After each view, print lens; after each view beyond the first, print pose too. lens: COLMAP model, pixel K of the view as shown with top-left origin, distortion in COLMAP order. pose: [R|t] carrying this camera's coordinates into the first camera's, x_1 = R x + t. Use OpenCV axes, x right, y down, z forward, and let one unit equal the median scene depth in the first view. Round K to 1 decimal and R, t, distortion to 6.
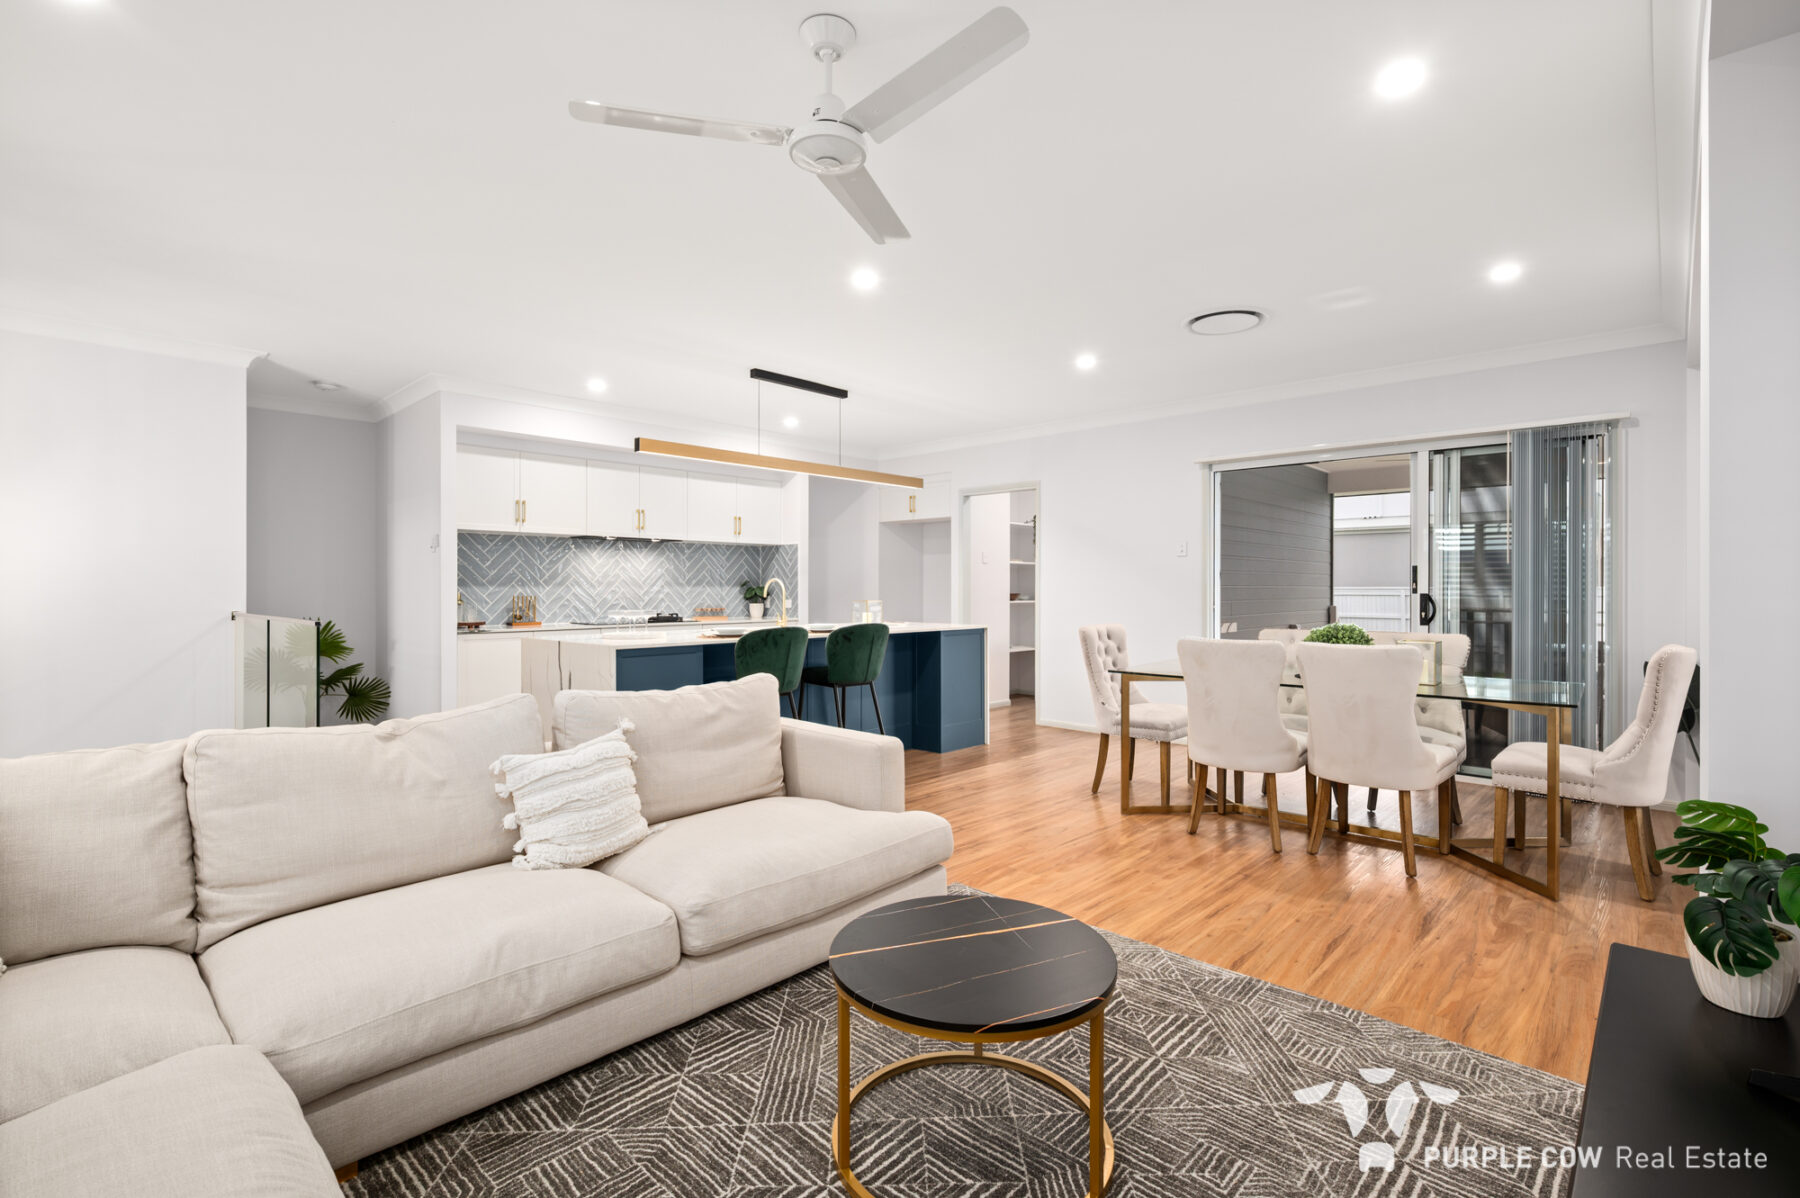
lens RADIAL K [[839.1, 0, 902.0], [0, 839.1, 586.8], [0, 0, 1]] dist [0.000874, 0.000102]
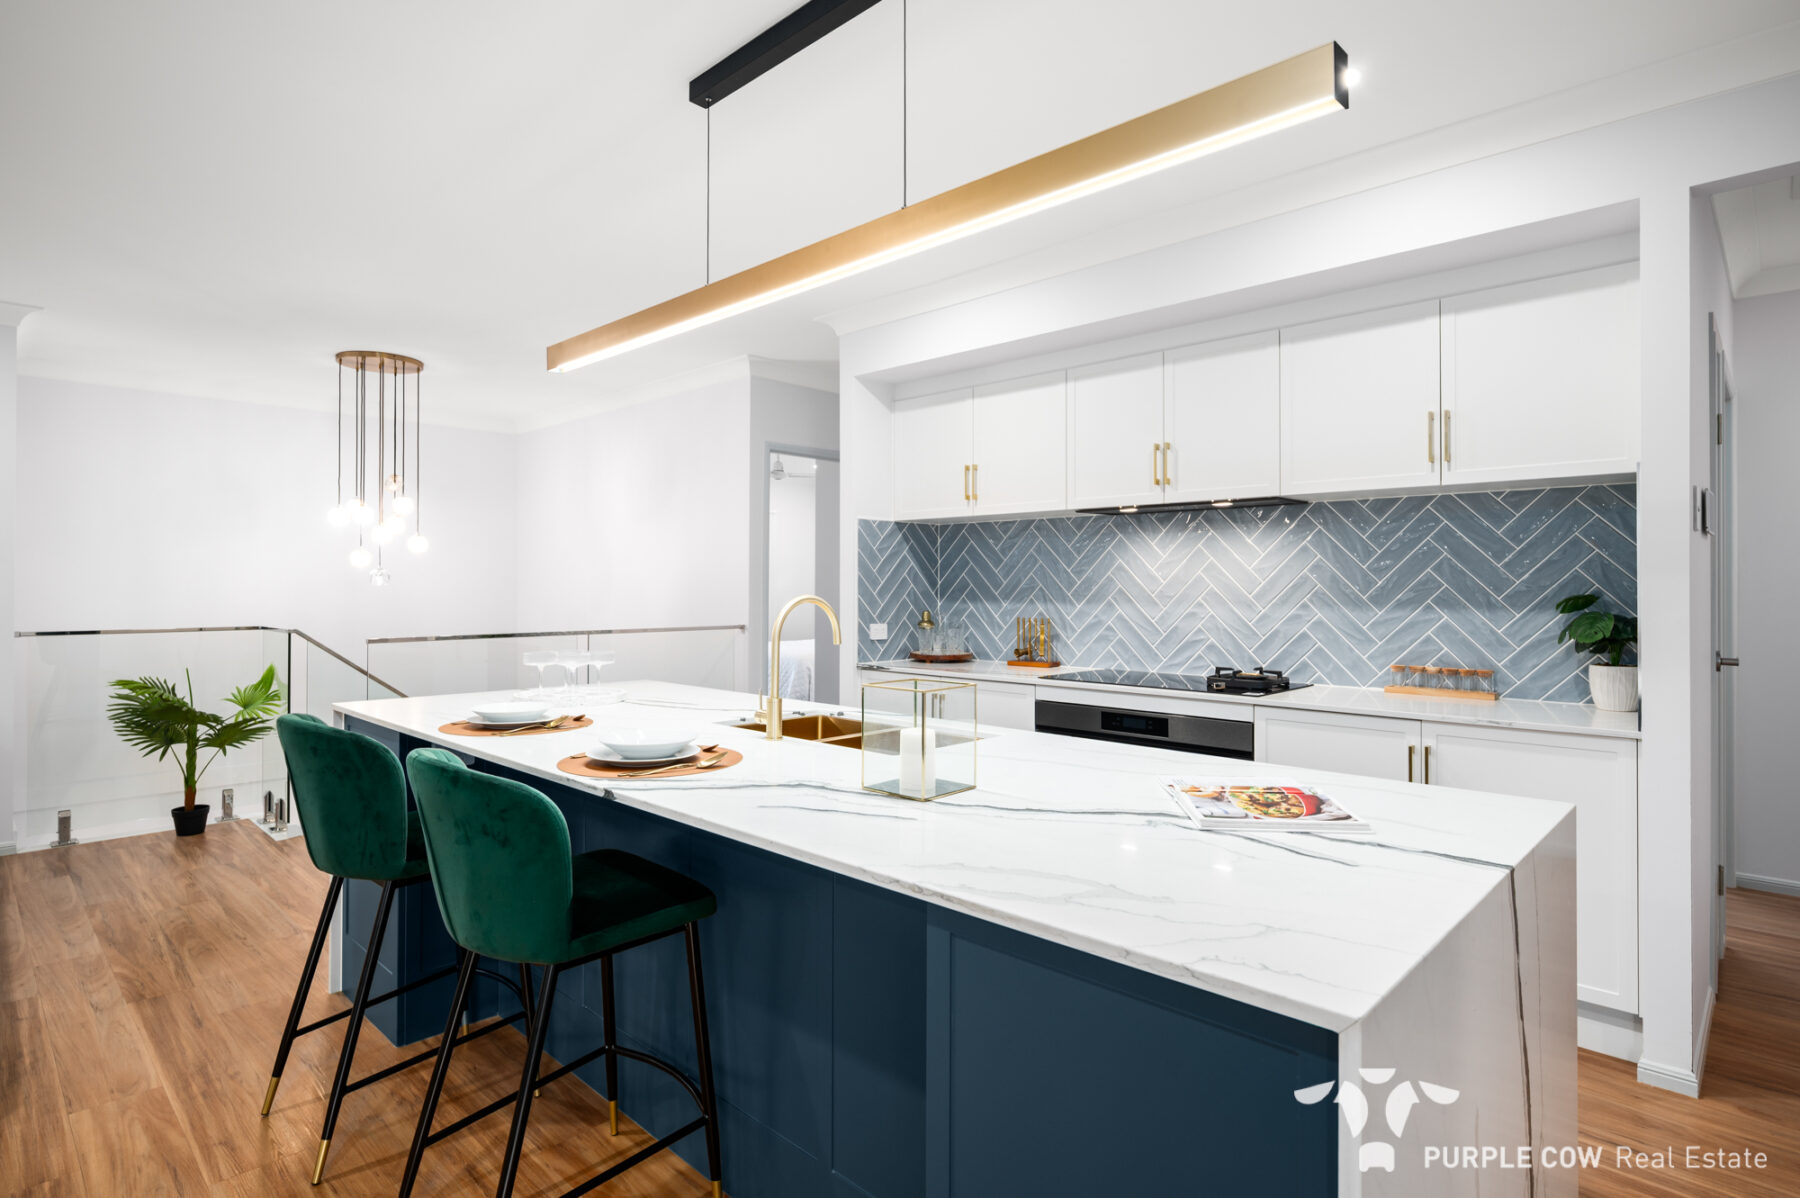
lens RADIAL K [[928.6, 0, 900.0], [0, 928.6, 599.0], [0, 0, 1]] dist [-0.002385, -0.000628]
pose [[-0.035705, 0.013355, -0.999273, 0.232451], [-0.000481, 0.999910, 0.013381, -0.012398], [0.999362, 0.000959, -0.035695, 0.944961]]
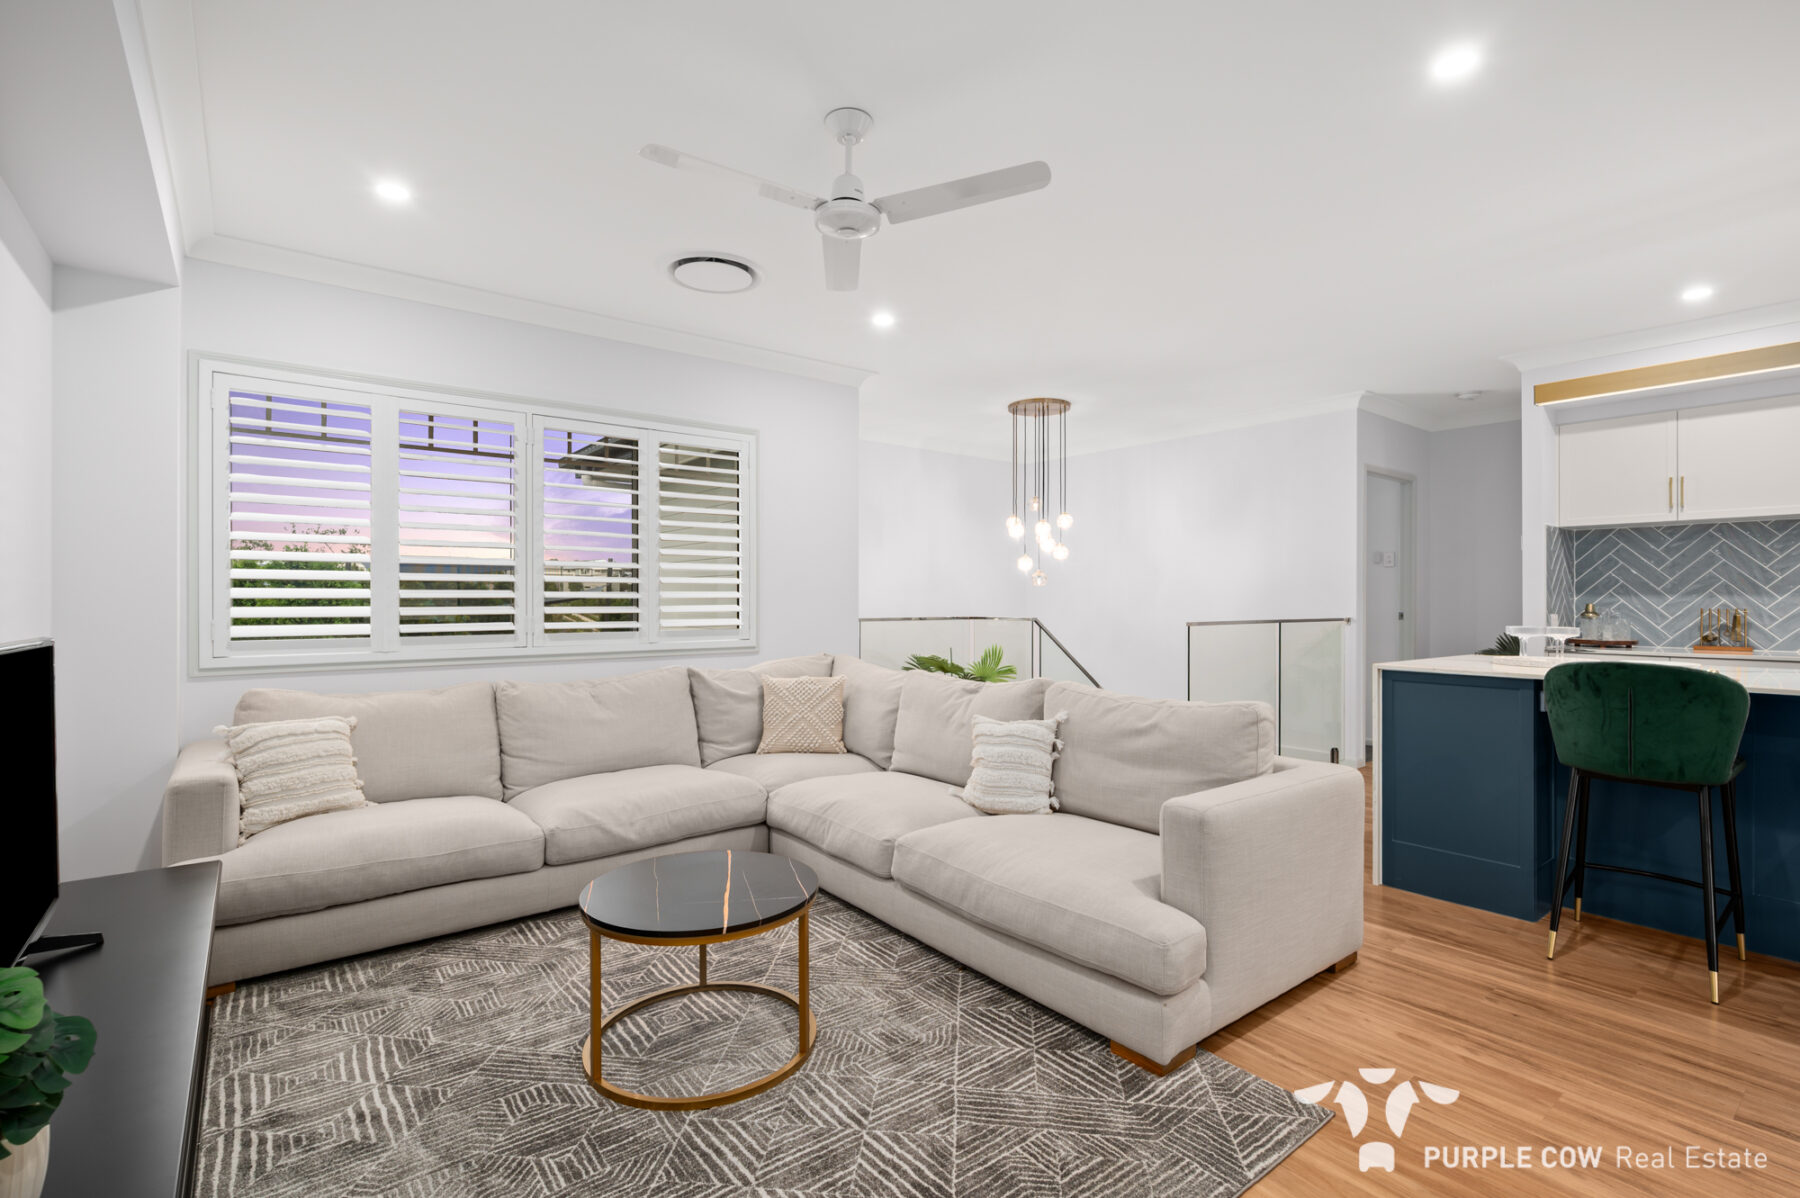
lens RADIAL K [[845.8, 0, 900.0], [0, 845.8, 599.0], [0, 0, 1]] dist [-0.000423, 0.000170]
pose [[-0.174545, -0.002704, -0.984645, 0.376881], [-0.000401, 0.999996, -0.002675, 0.004759], [0.984649, -0.000072, -0.174546, 0.452093]]
